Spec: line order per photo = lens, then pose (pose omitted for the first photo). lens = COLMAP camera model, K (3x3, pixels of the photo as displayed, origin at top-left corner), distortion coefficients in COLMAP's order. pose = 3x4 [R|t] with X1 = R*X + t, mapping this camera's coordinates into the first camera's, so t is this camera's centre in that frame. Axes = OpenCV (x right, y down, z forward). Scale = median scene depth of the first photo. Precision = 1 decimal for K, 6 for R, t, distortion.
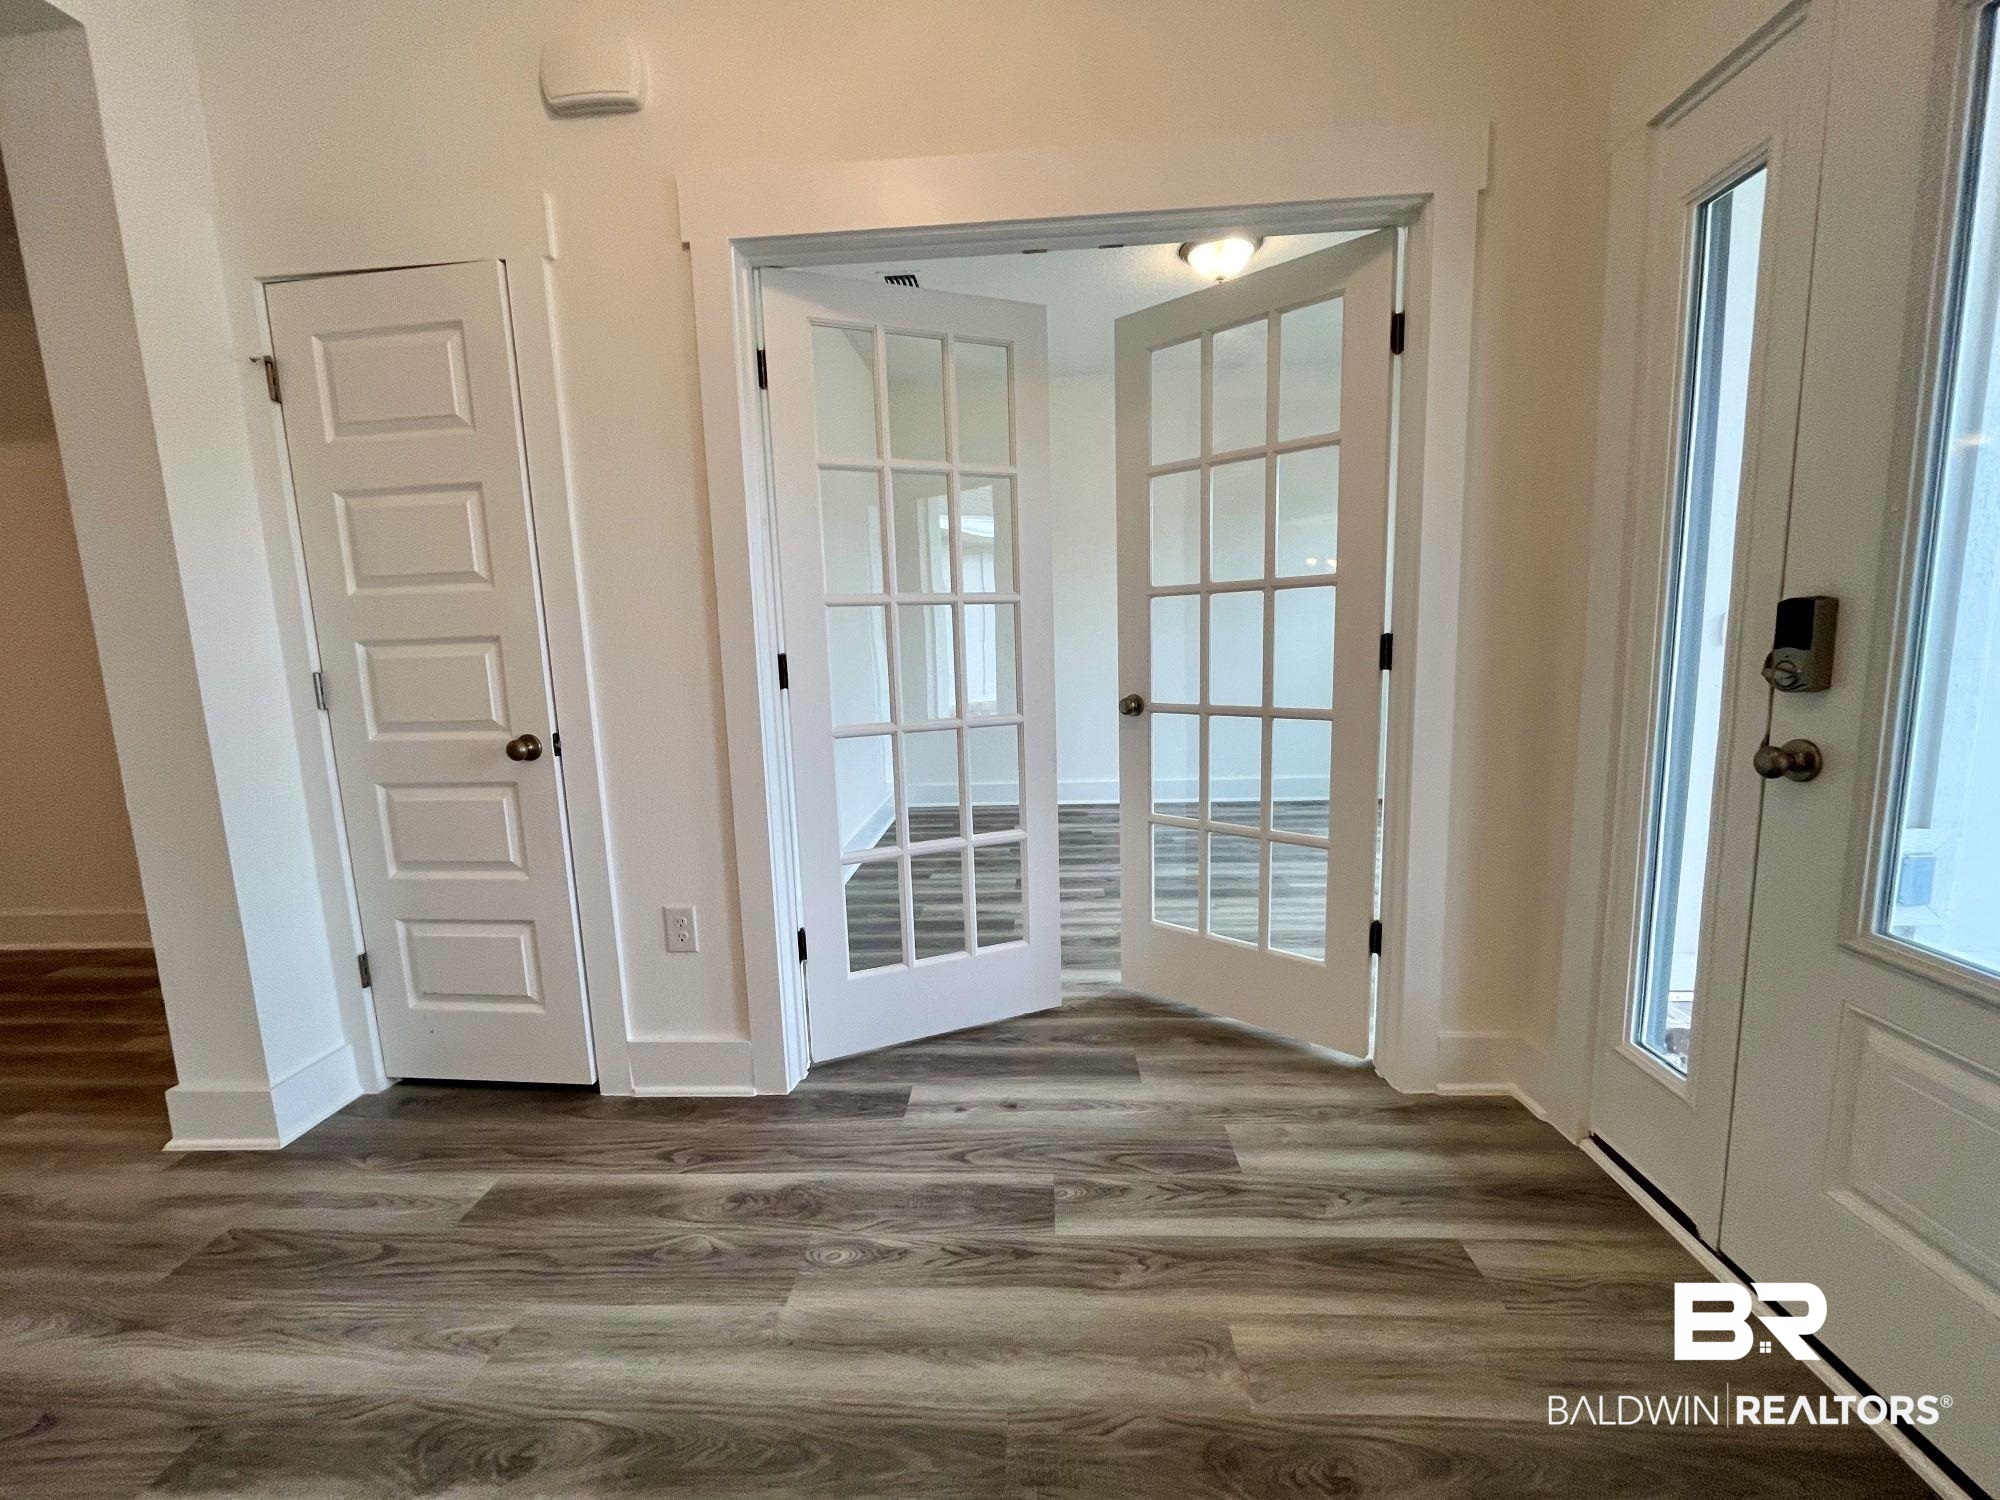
lens RADIAL K [[808.0, 0, 991.4], [0, 808.0, 754.6], [0, 0, 1]] dist [-0.003261, -0.000223]
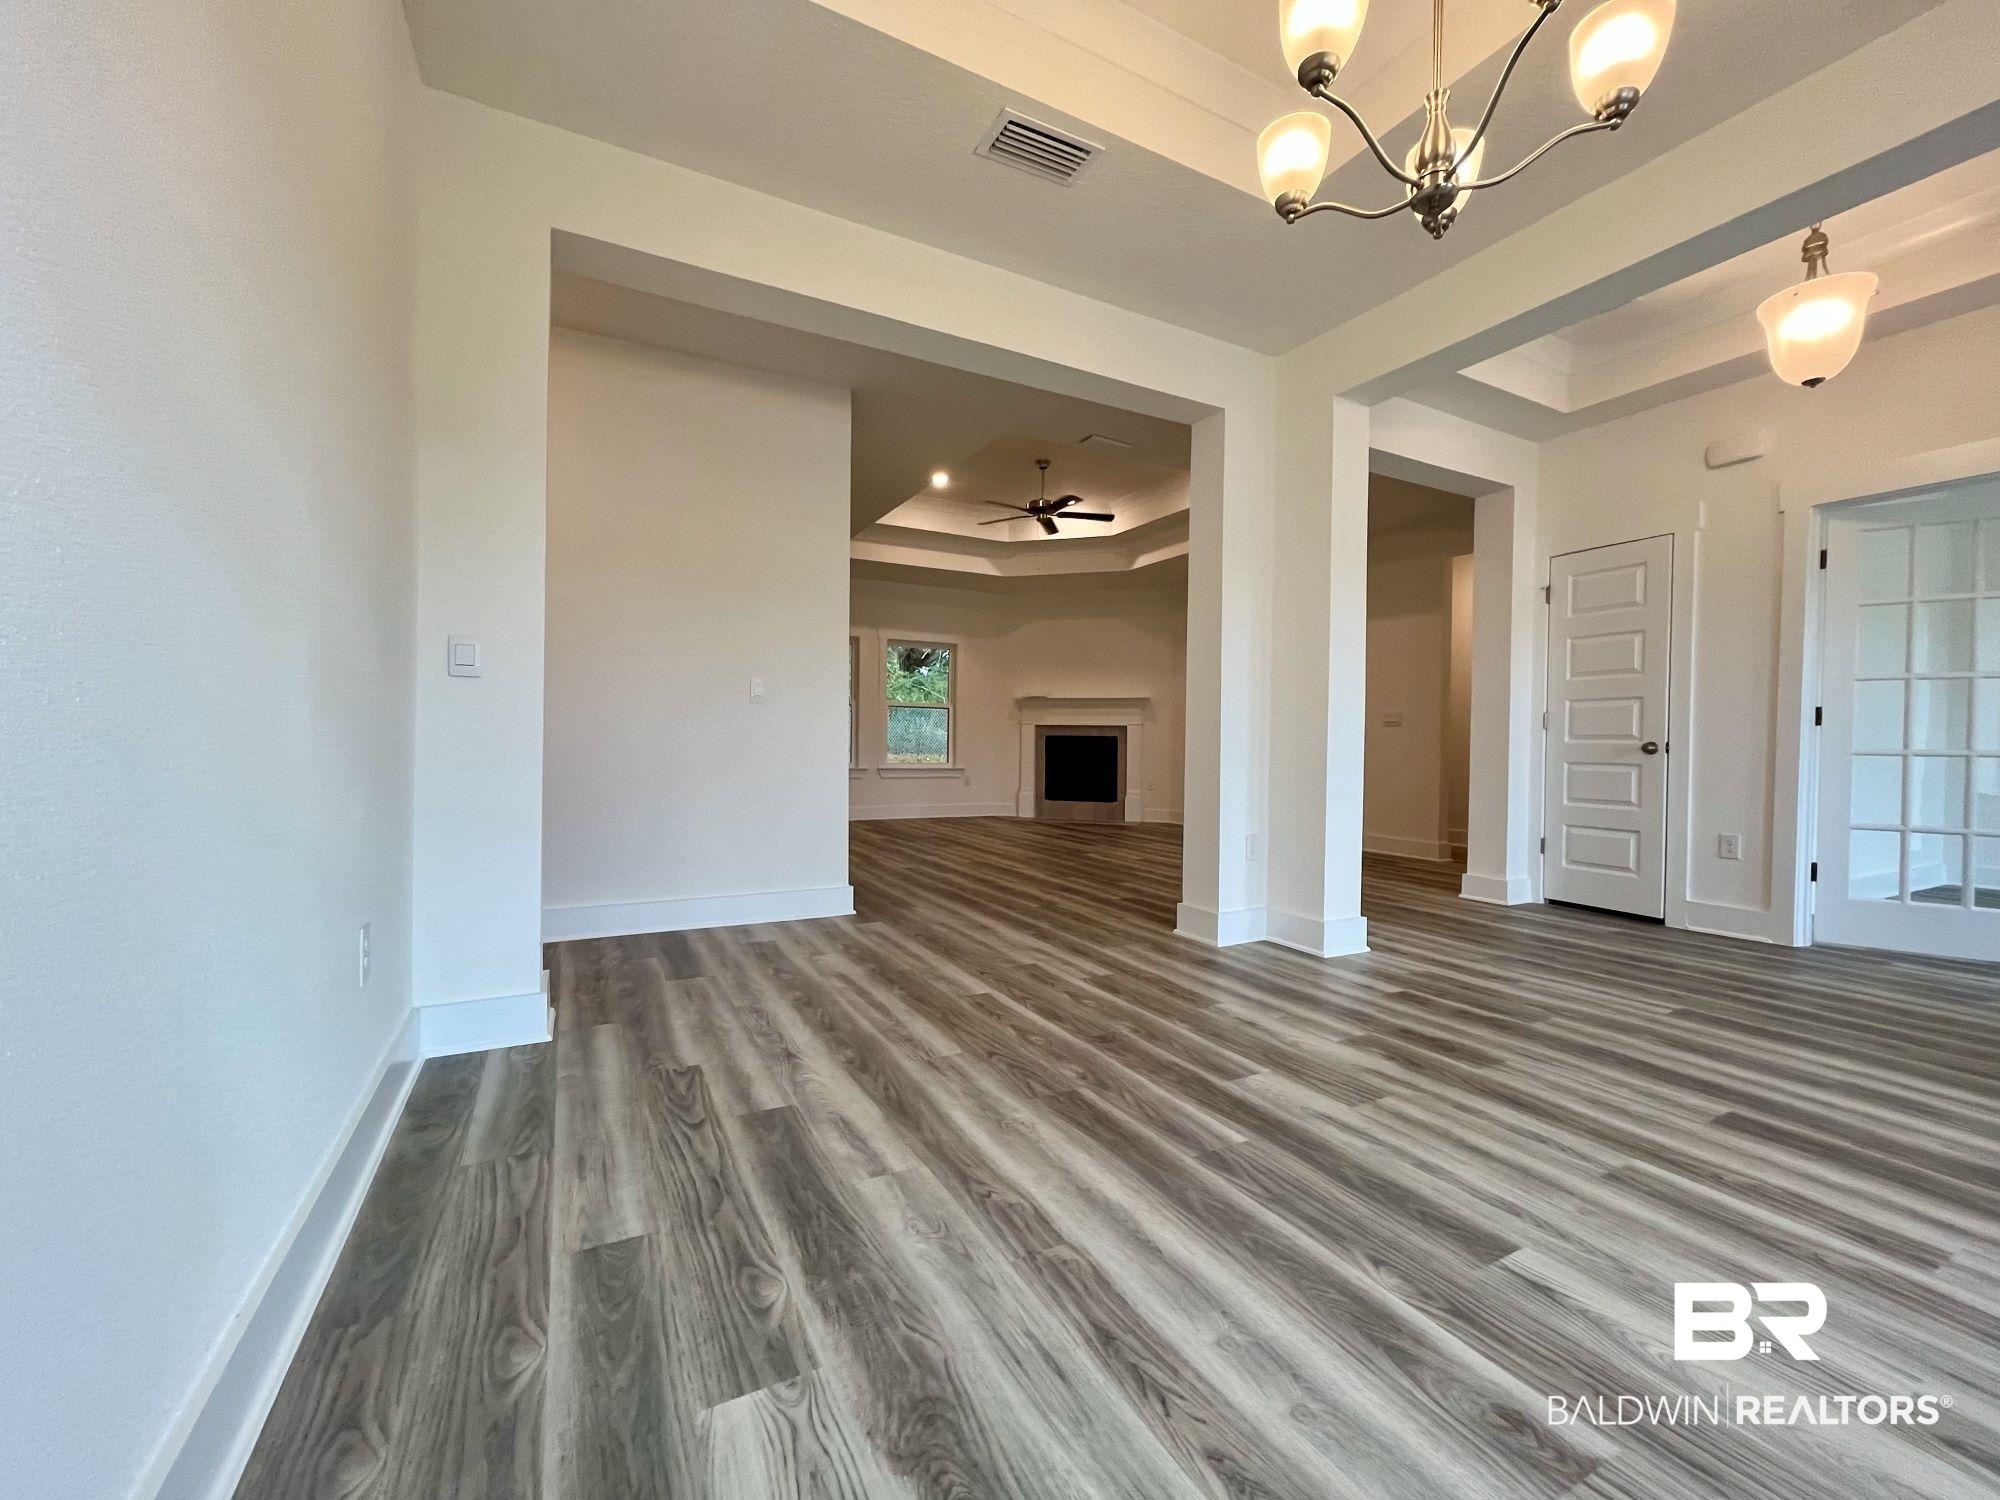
lens RADIAL K [[808.0, 0, 990.9], [0, 808.0, 754.5], [0, 0, 1]] dist [-0.003261, -0.000223]
pose [[0.533546, 0.058250, -0.843763, 0.293291], [-0.137290, 0.990359, -0.018443, 0.281425], [0.834554, 0.125680, 0.536399, -1.577650]]
